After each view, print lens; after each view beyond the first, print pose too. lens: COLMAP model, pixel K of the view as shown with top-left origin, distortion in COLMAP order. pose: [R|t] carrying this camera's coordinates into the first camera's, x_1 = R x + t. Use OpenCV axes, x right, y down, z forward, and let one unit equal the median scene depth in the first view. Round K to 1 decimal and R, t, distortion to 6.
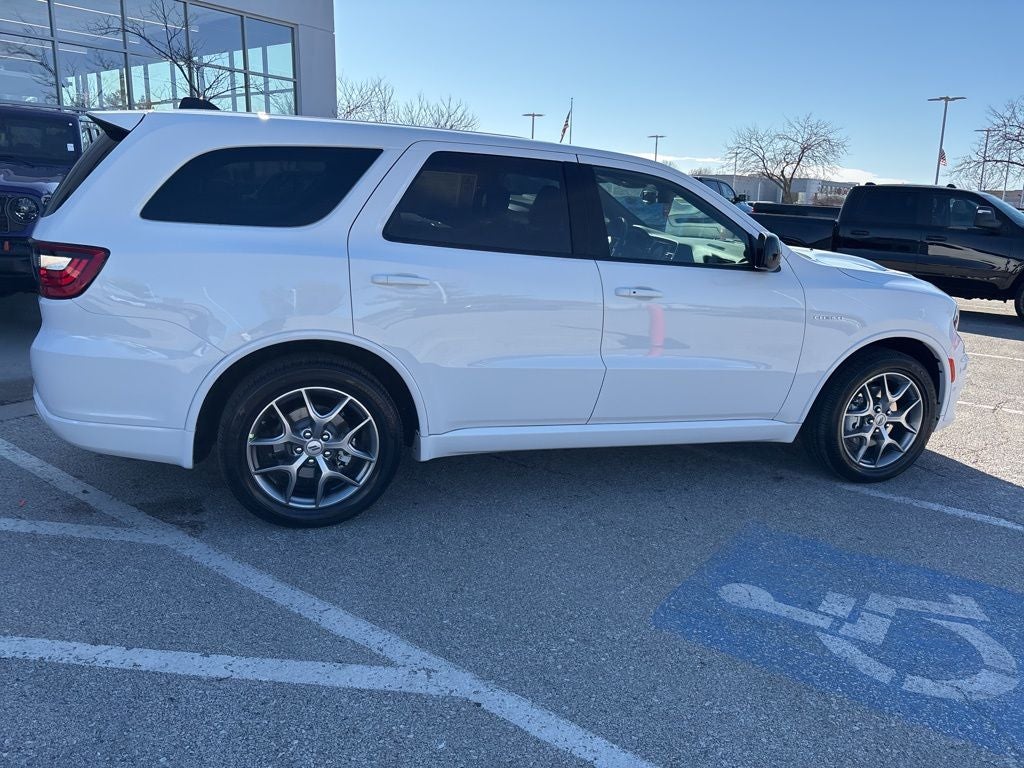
lens RADIAL K [[775.6, 0, 507.1], [0, 775.6, 383.9], [0, 0, 1]] dist [0.045731, -0.057516]
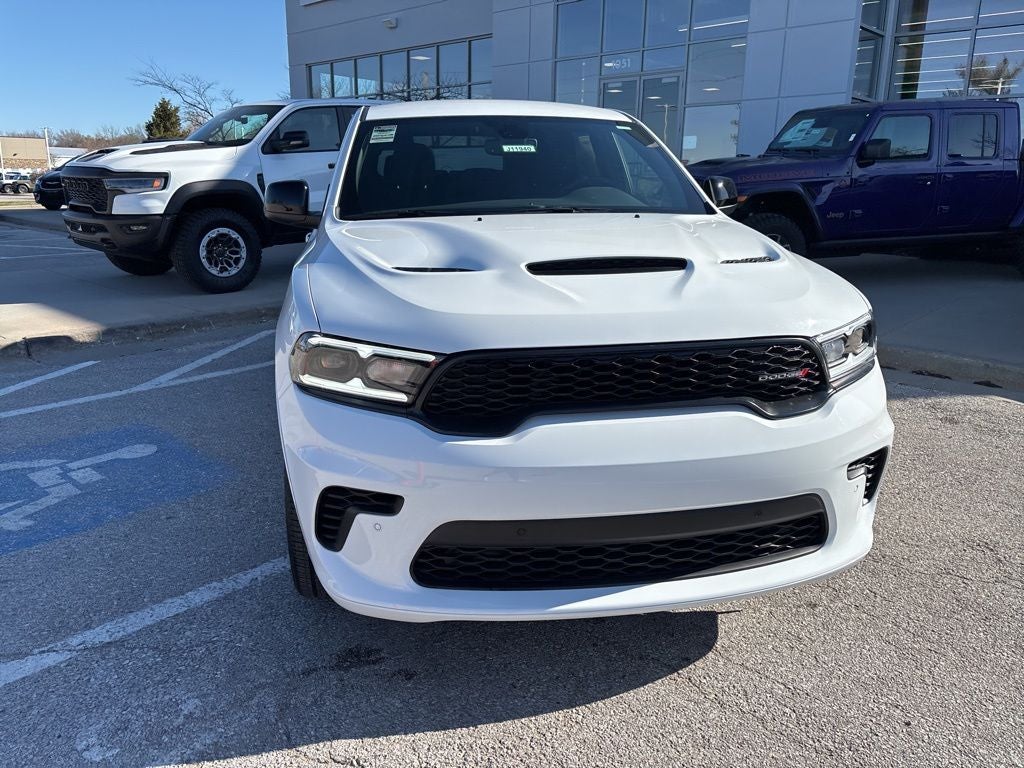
lens RADIAL K [[775.6, 0, 505.9], [0, 775.6, 385.7], [0, 0, 1]] dist [0.045731, -0.057516]
pose [[-0.134380, 0.221363, -0.965888, 1.317507], [-0.242456, 0.937758, 0.248648, -0.279598], [0.960811, 0.267599, -0.072345, 1.490587]]
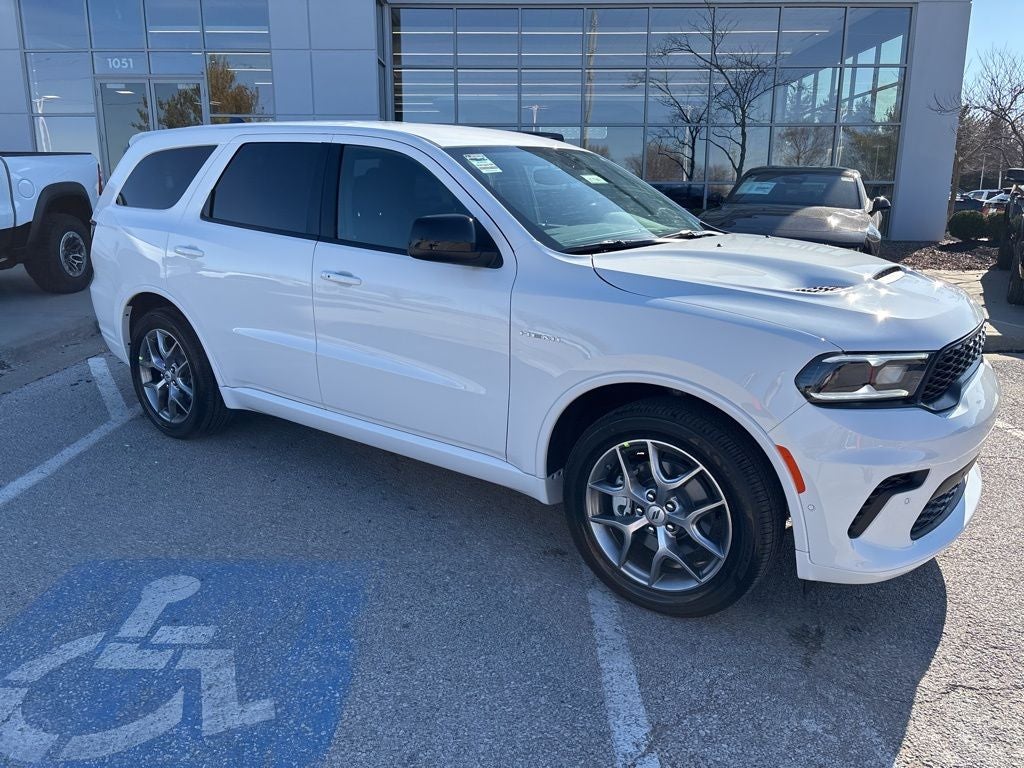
lens RADIAL K [[775.6, 0, 504.8], [0, 775.6, 390.2], [0, 0, 1]] dist [0.045731, -0.057516]
pose [[0.579189, 0.171917, -0.796859, 1.125472], [-0.175701, 0.980861, 0.083908, -0.105097], [0.796034, 0.091410, 0.598310, 0.654046]]
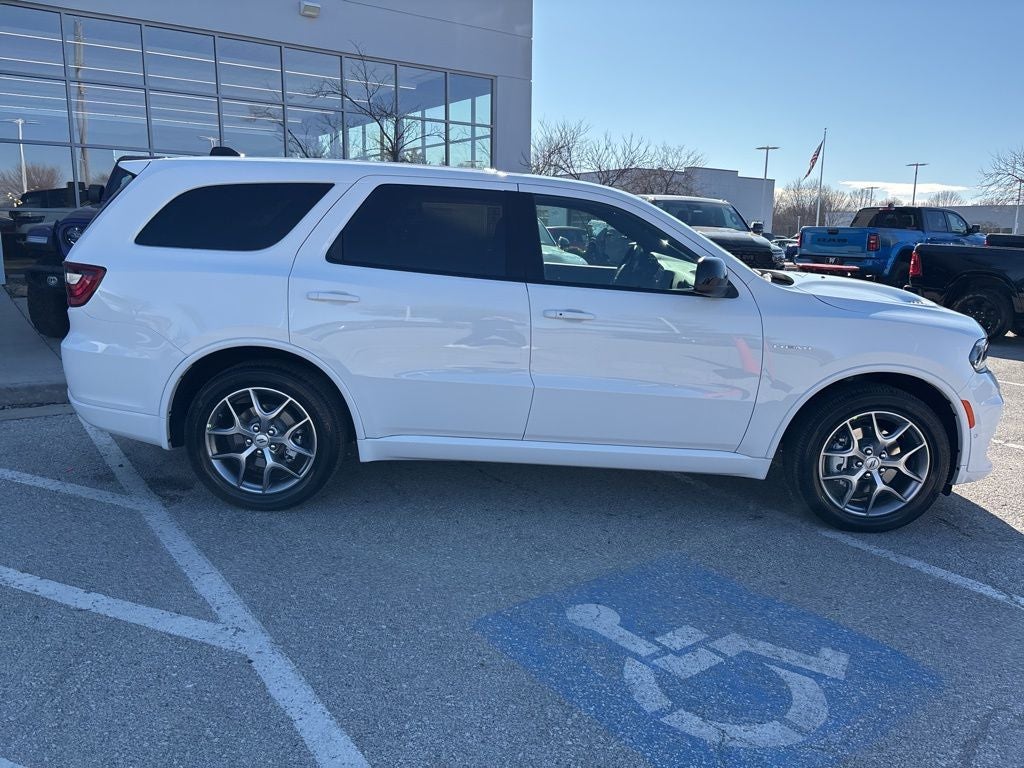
lens RADIAL K [[775.6, 0, 506.2], [0, 775.6, 384.9], [0, 0, 1]] dist [0.045731, -0.057516]
pose [[0.951084, 0.048257, -0.305140, 0.437847], [-0.062138, 0.997420, -0.035936, 0.018281], [0.302619, 0.053139, 0.951629, 0.005863]]
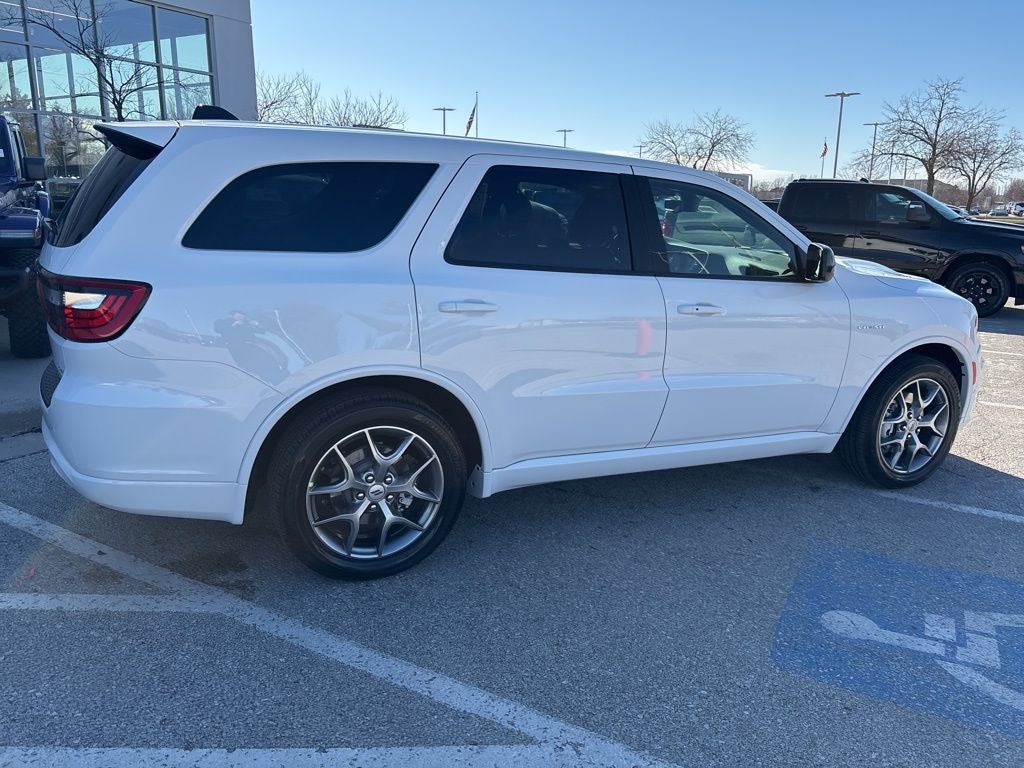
lens RADIAL K [[775.6, 0, 506.5], [0, 775.6, 386.1], [0, 0, 1]] dist [0.045731, -0.057516]
pose [[0.992604, -0.039782, 0.114694, -0.193019], [0.038586, 0.999175, 0.012631, -0.047299], [-0.115102, -0.008112, 0.993321, 0.077958]]
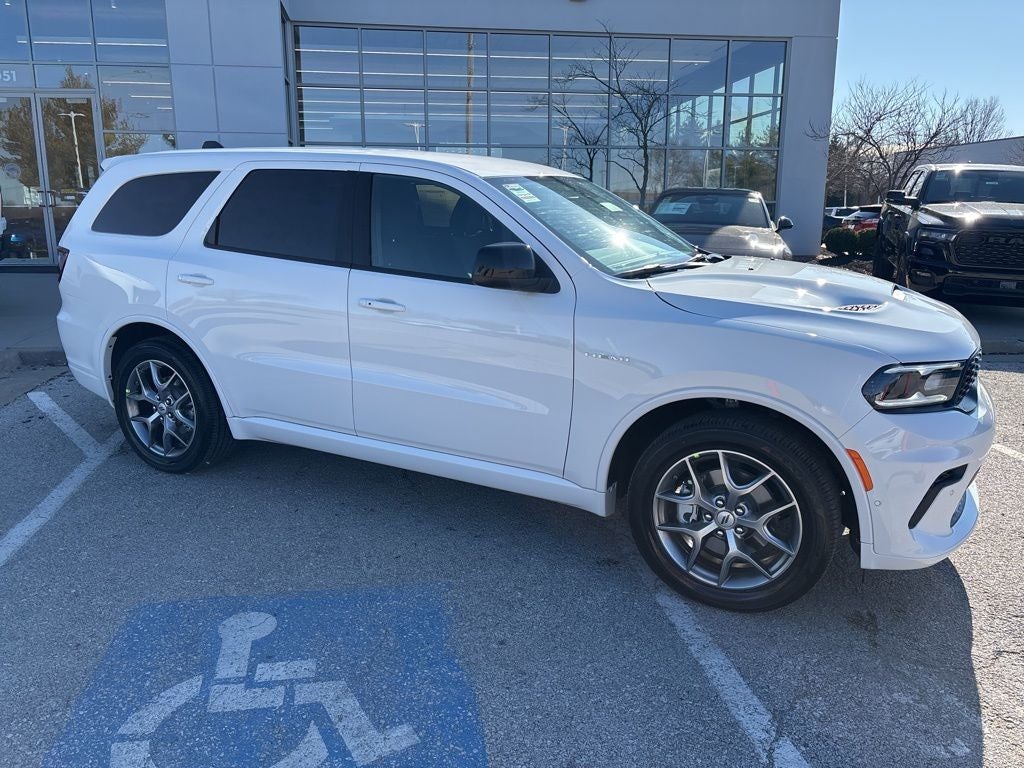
lens RADIAL K [[775.6, 0, 506.3], [0, 775.6, 391.5], [0, 0, 1]] dist [0.045731, -0.057516]
pose [[0.701533, 0.133468, -0.700027, 1.016467], [-0.147105, 0.988271, 0.041003, -0.079581], [0.697289, 0.074213, 0.712938, 0.474060]]
